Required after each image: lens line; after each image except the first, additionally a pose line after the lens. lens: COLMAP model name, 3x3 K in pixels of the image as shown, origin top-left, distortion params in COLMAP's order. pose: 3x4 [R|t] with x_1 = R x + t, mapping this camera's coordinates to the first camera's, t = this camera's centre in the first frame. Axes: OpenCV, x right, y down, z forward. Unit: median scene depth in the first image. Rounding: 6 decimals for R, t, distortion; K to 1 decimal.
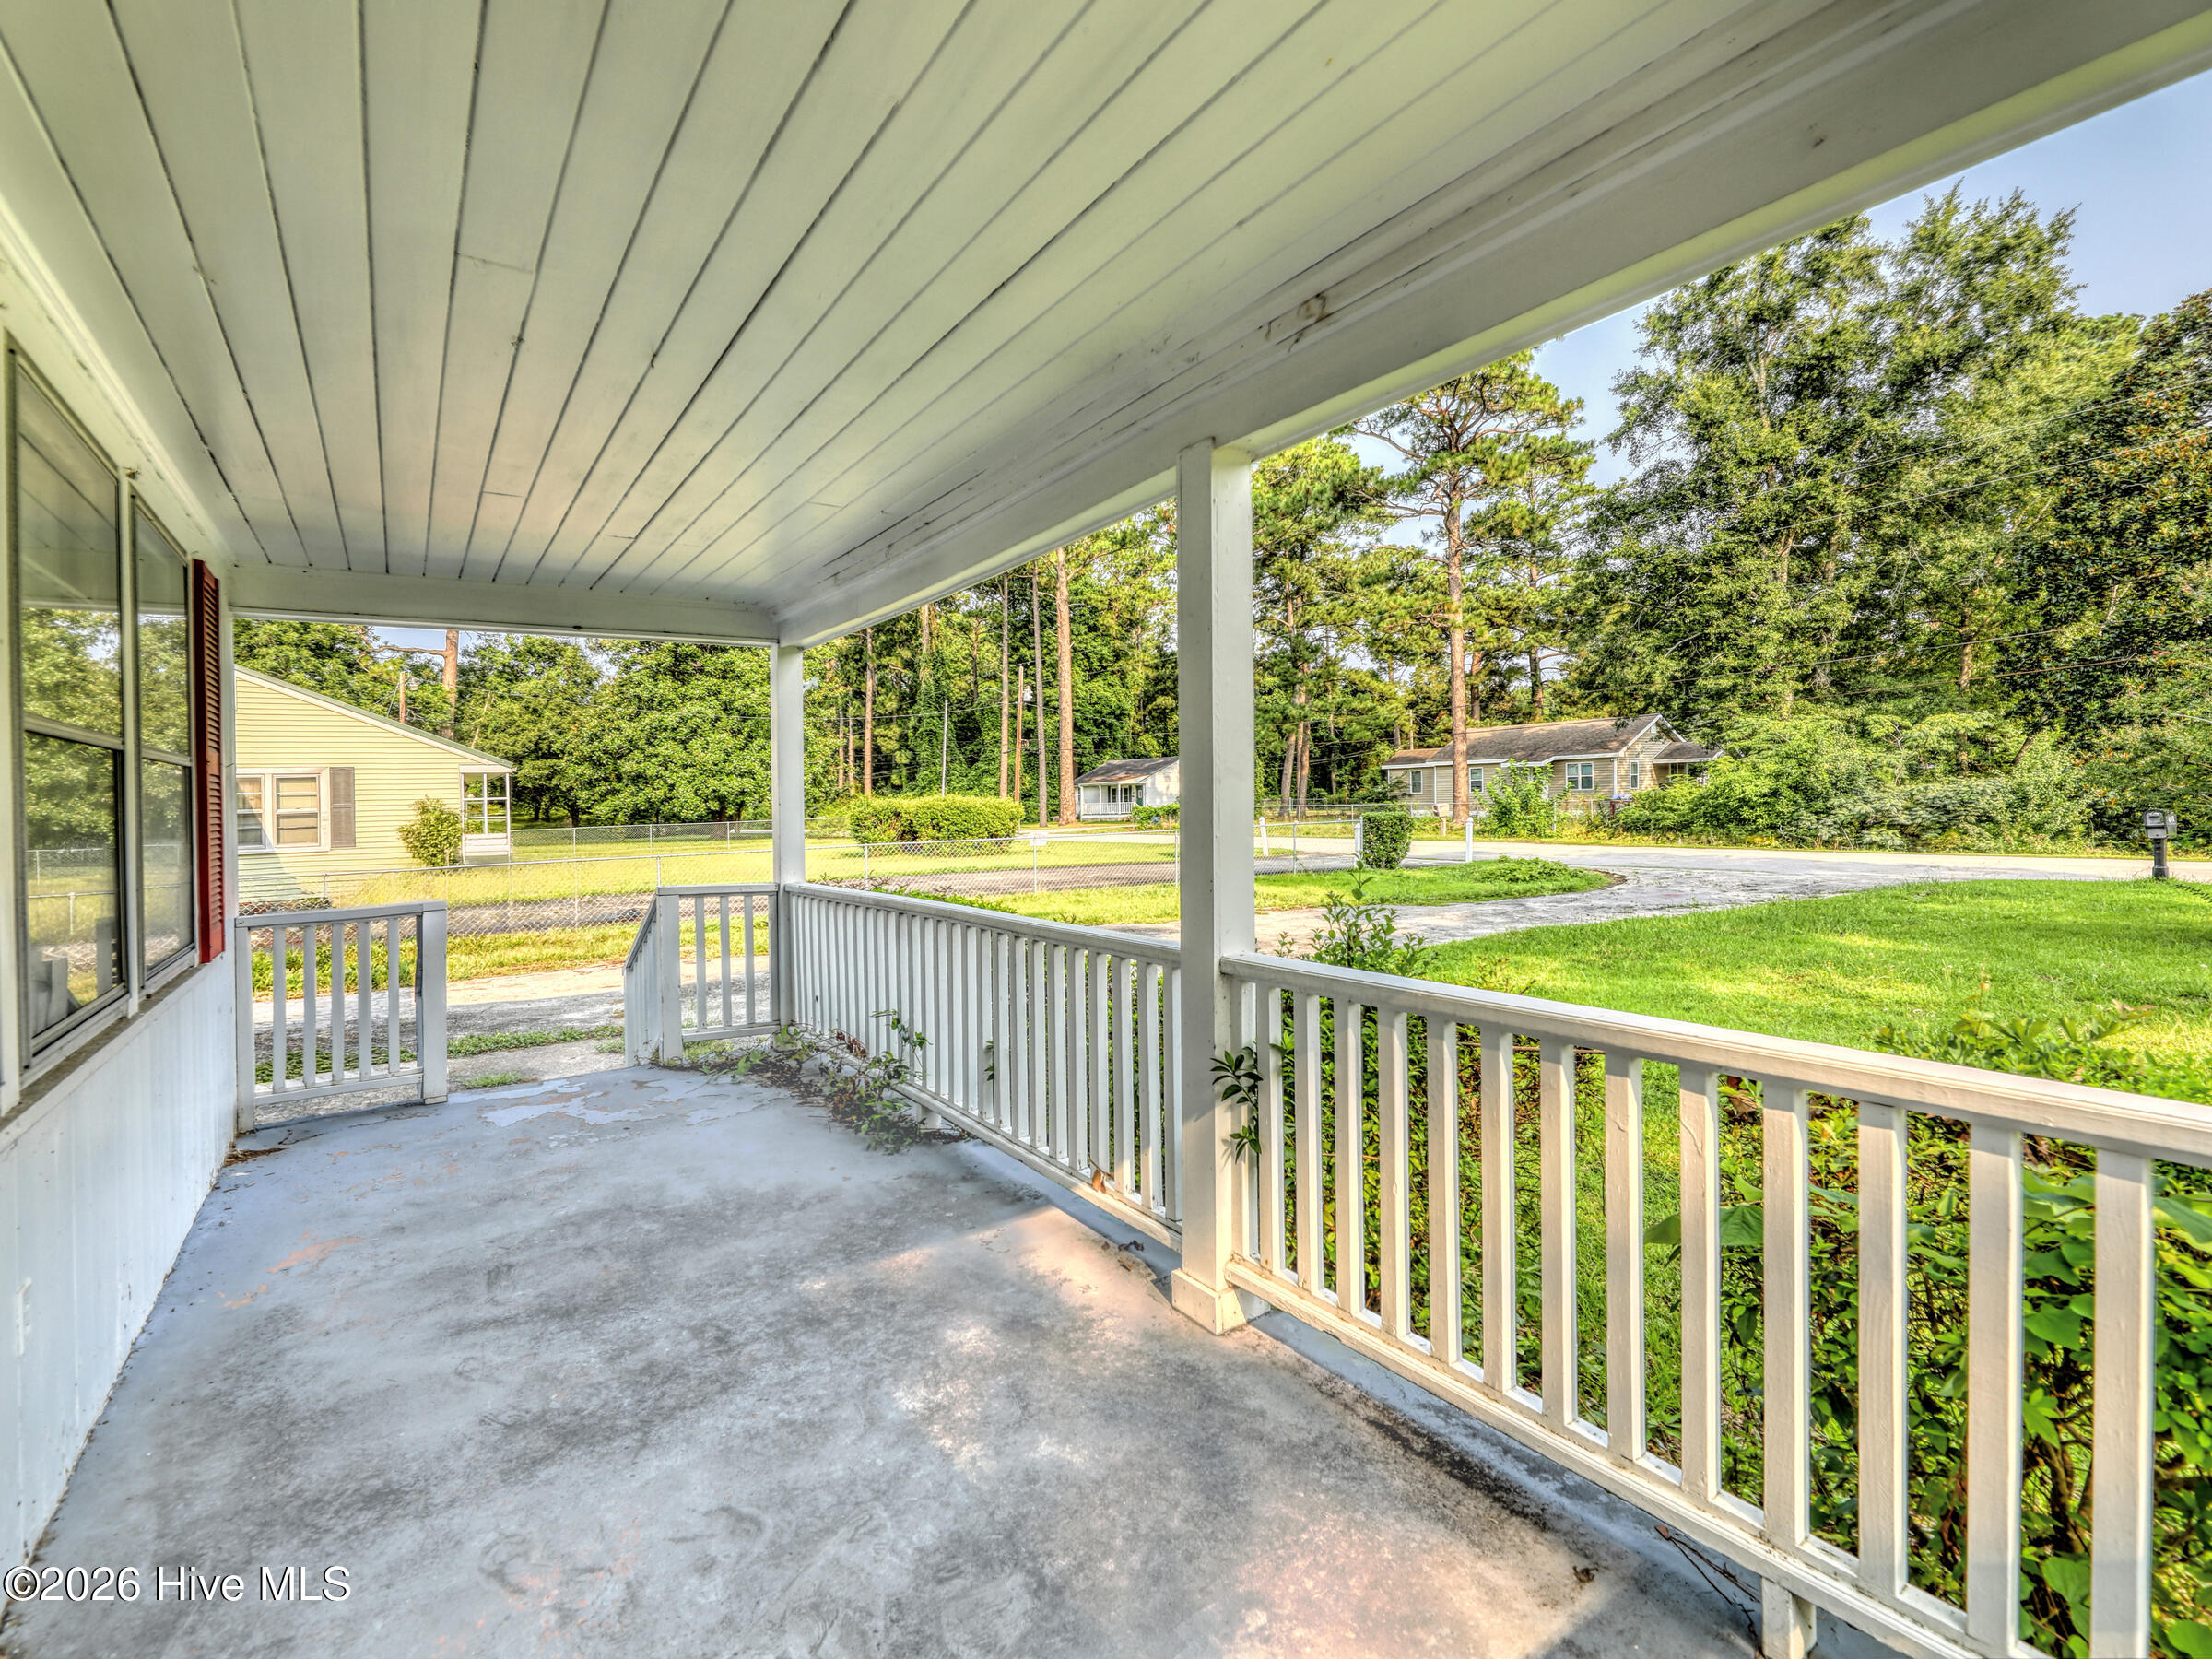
lens RADIAL K [[1024.2, 0, 1108.6], [0, 1024.2, 784.7], [0, 0, 1]] dist [-0.004281, -0.000323]
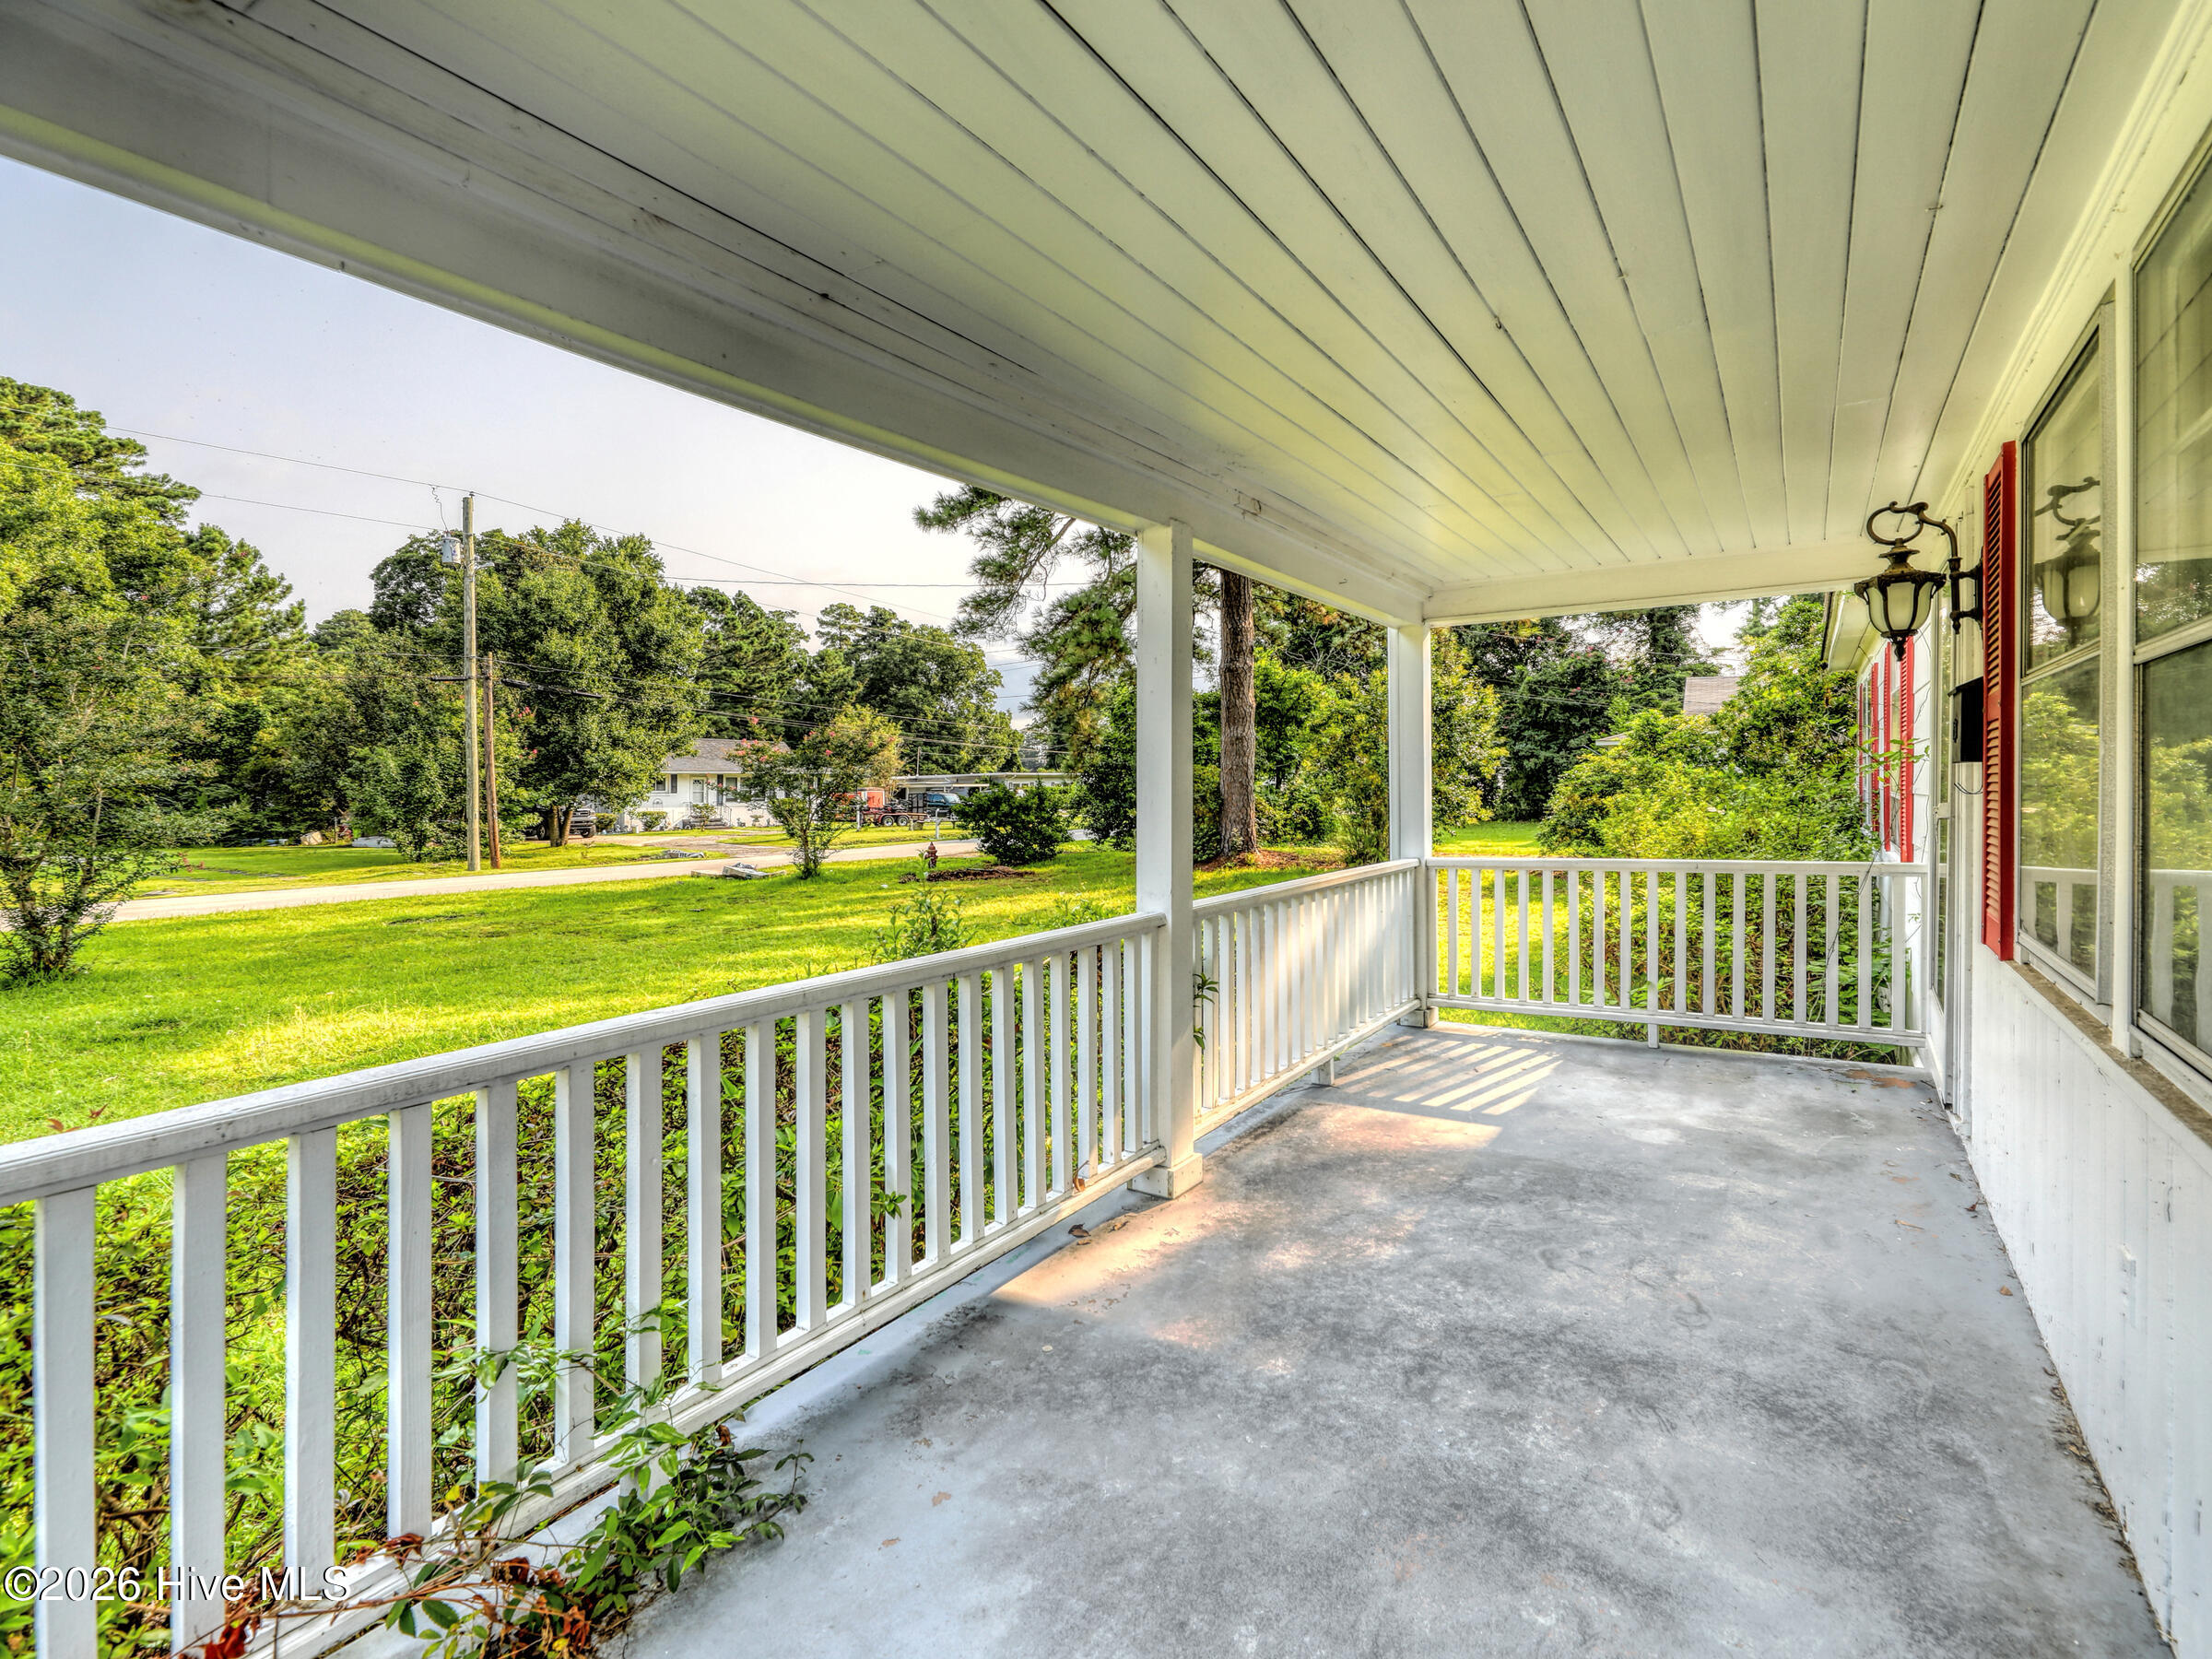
lens RADIAL K [[1113.5, 0, 1106.0], [0, 1113.5, 829.5], [0, 0, 1]] dist [-0.003193, -0.000342]
pose [[-0.390704, 0.001158, 0.920515, -1.360013], [0.020923, 0.999752, 0.007623, 0.055392], [-0.920278, 0.022238, -0.390632, 1.879157]]
